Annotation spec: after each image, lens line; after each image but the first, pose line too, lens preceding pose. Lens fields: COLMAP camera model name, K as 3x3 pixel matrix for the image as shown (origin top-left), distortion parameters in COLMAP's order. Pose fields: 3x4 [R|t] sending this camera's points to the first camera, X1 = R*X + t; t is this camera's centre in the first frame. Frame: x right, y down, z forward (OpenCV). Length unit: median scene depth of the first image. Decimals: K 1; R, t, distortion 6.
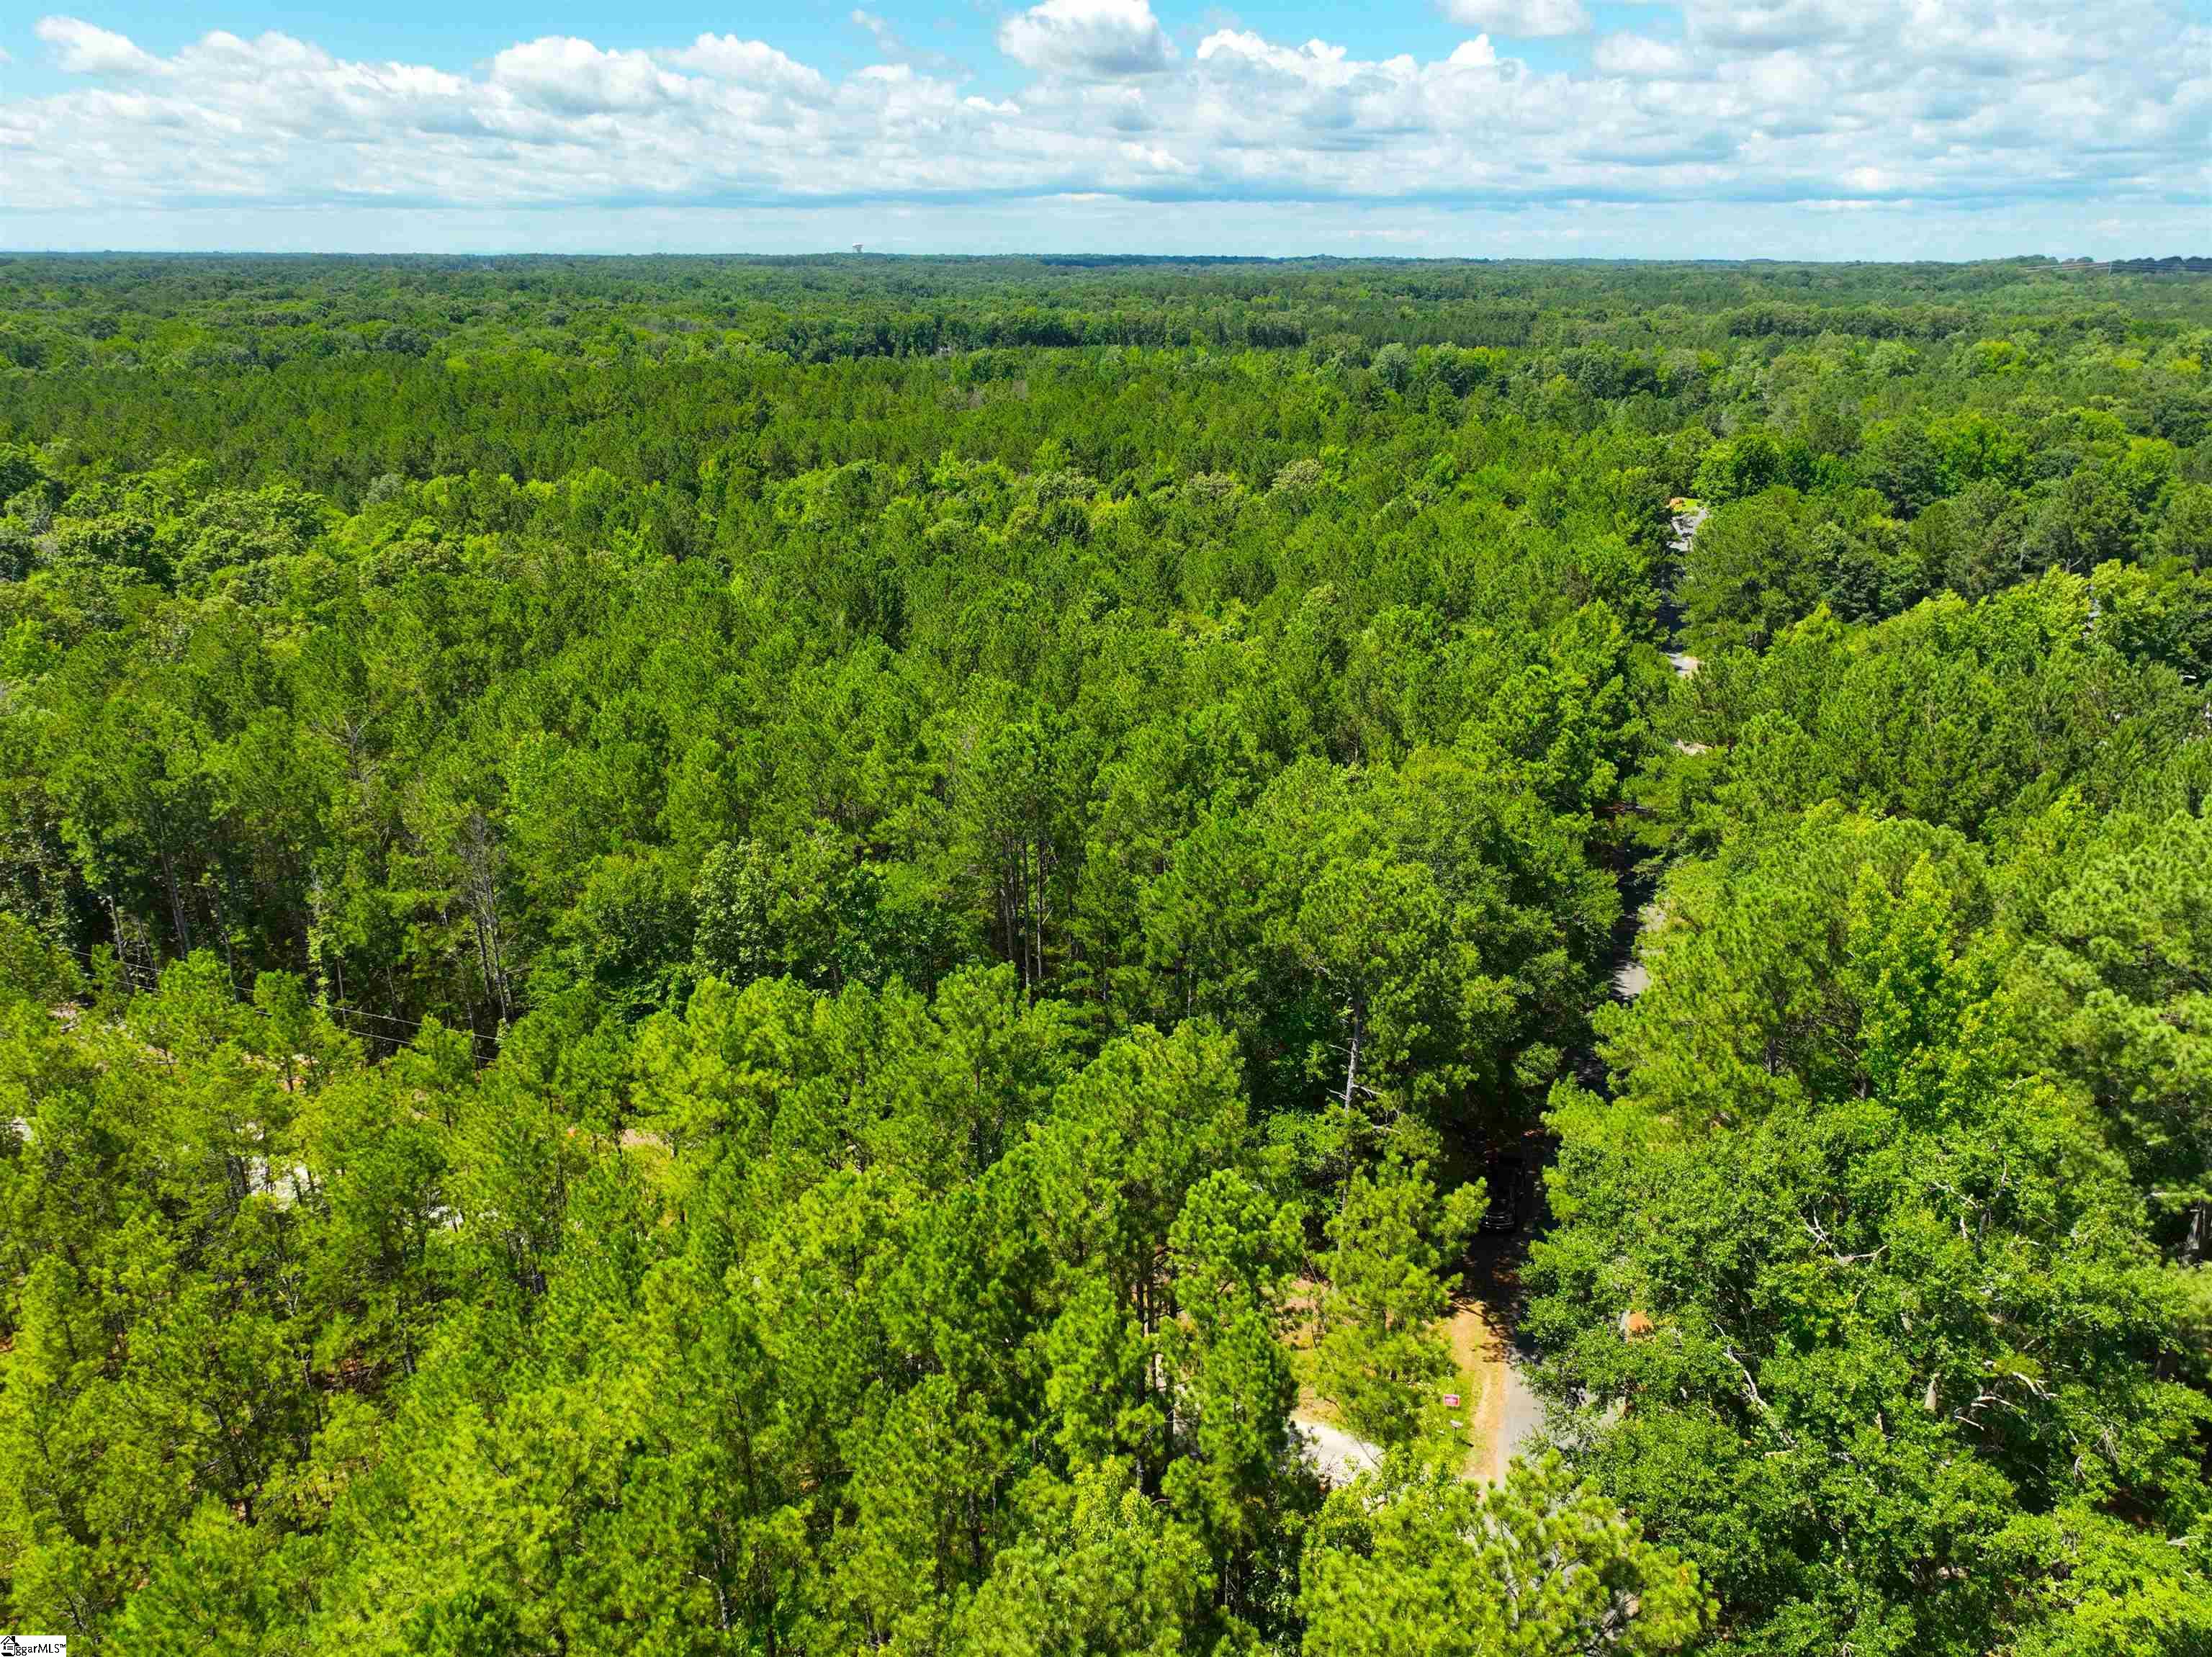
lens RADIAL K [[1593.4, 0, 1099.6], [0, 1593.4, 825.8], [0, 0, 1]] dist [-0.001470, 0.017458]
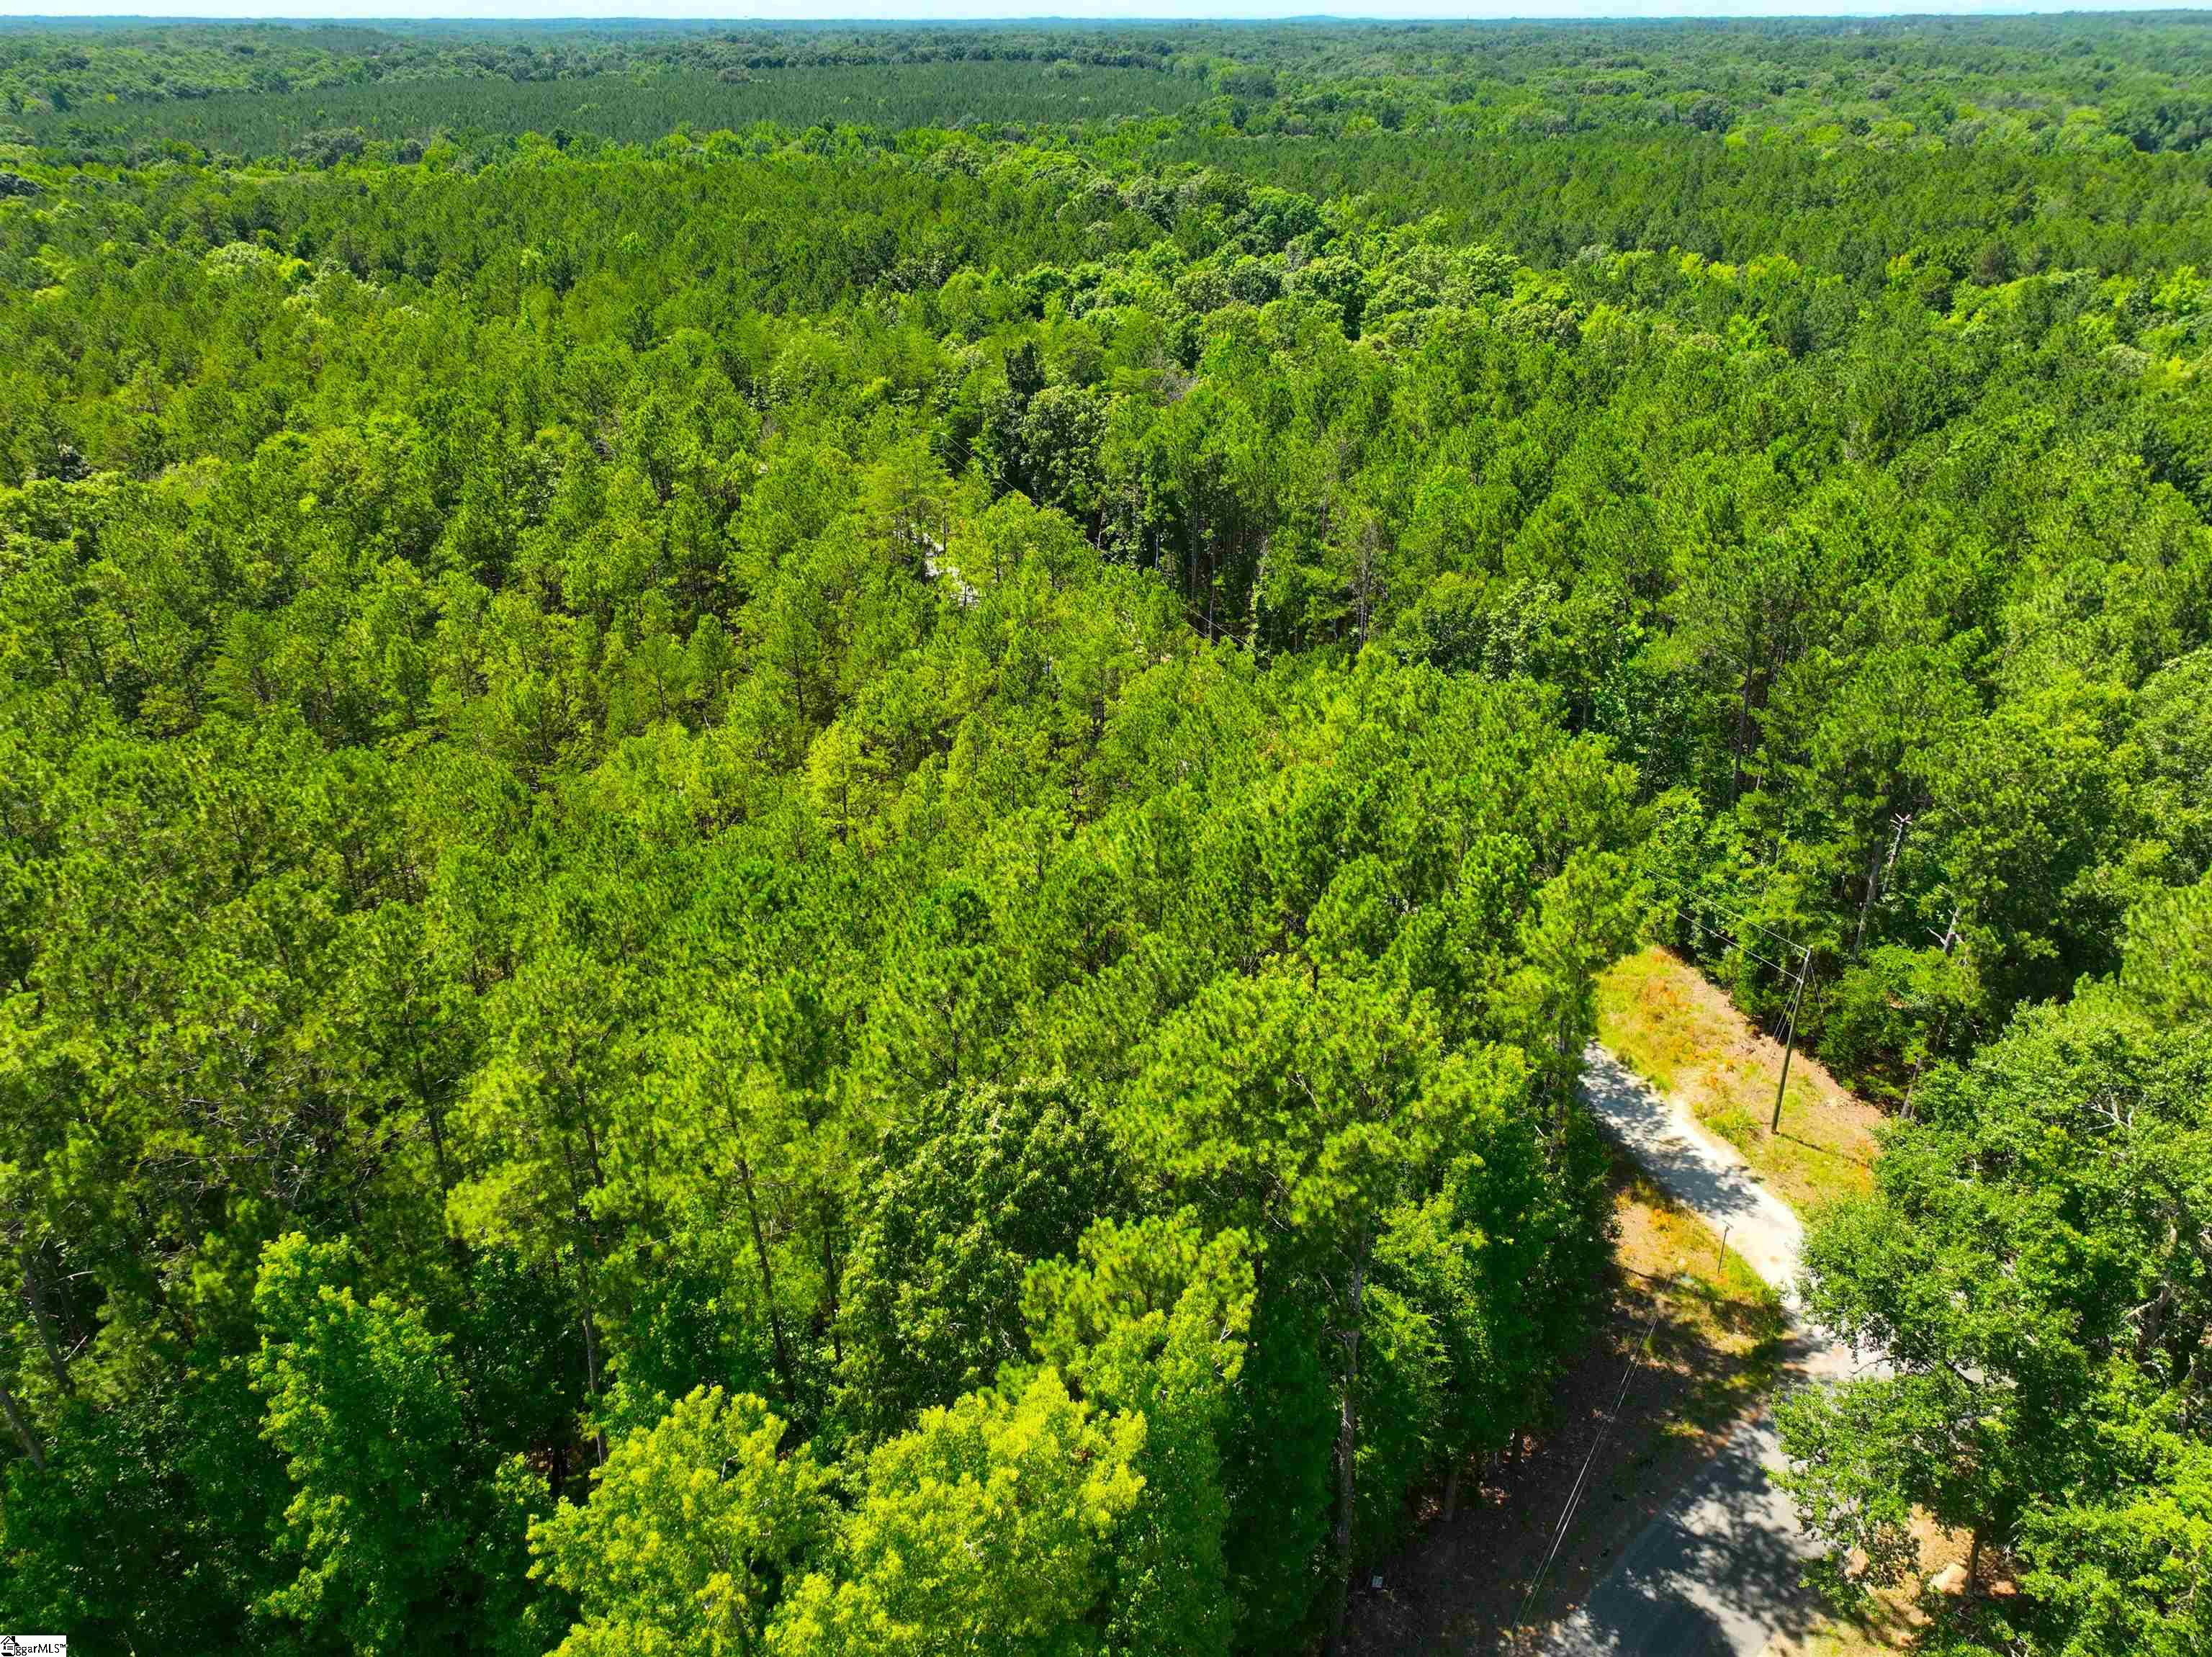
lens RADIAL K [[1593.4, 0, 1107.5], [0, 1593.4, 823.4], [0, 0, 1]] dist [-0.001470, 0.017458]
pose [[0.723678, 0.306050, -0.618566, 0.136645], [-0.226936, 0.951979, 0.205516, 0.004820], [0.651760, -0.008352, 0.758379, -0.035966]]
